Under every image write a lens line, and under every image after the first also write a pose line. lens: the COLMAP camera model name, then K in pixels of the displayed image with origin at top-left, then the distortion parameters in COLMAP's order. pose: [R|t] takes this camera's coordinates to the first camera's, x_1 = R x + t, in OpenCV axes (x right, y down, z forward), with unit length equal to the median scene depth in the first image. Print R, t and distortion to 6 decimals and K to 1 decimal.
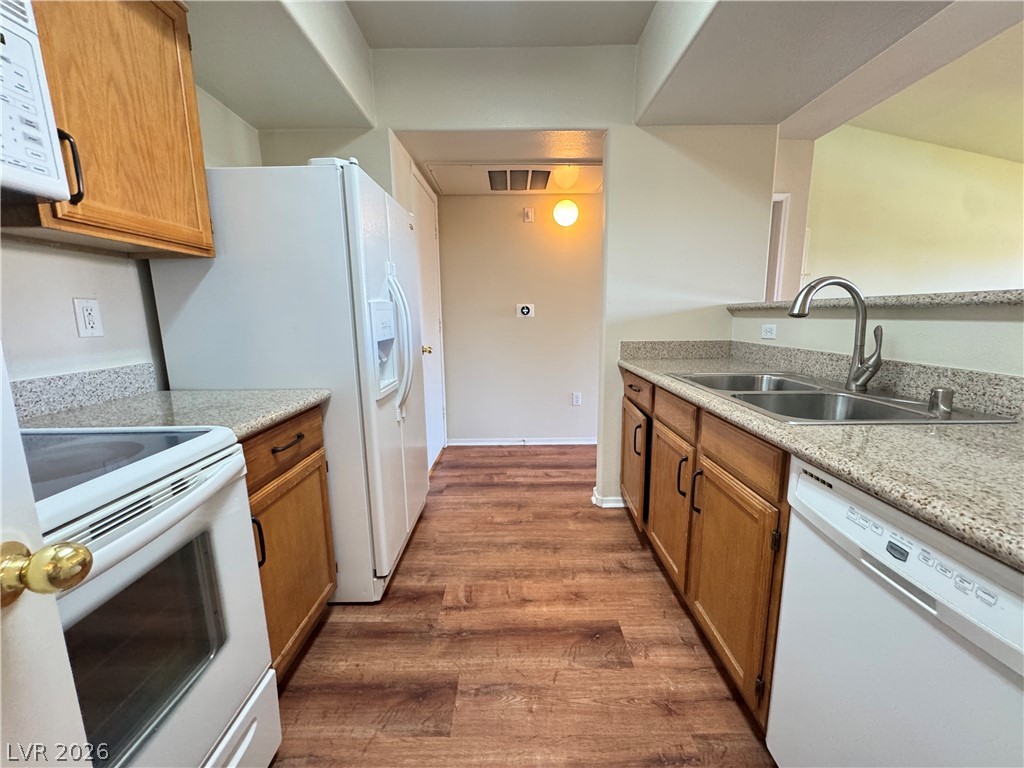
lens RADIAL K [[409.5, 0, 511.0], [0, 409.5, 382.4], [0, 0, 1]] dist [-0.001894, -0.000154]
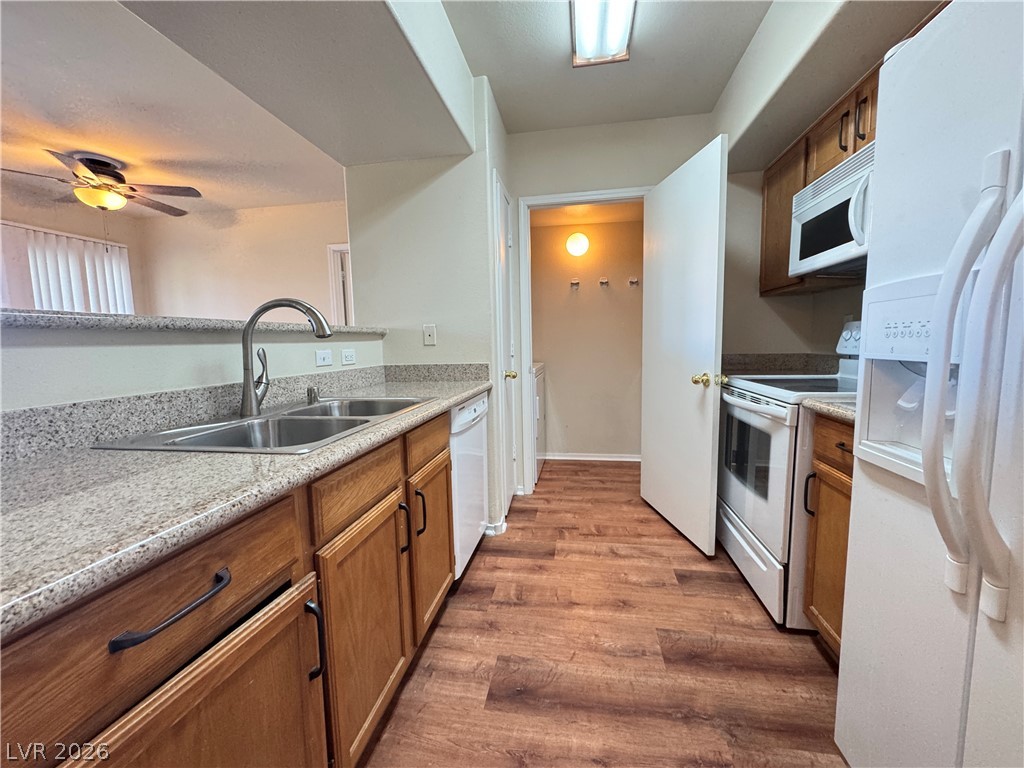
lens RADIAL K [[409.5, 0, 508.5], [0, 409.5, 382.3], [0, 0, 1]] dist [-0.001894, -0.000154]
pose [[-0.984343, 0.015339, 0.175594, 0.073661], [0.060988, 0.964311, 0.257653, -0.277152], [-0.165375, 0.264328, -0.950148, 1.845765]]
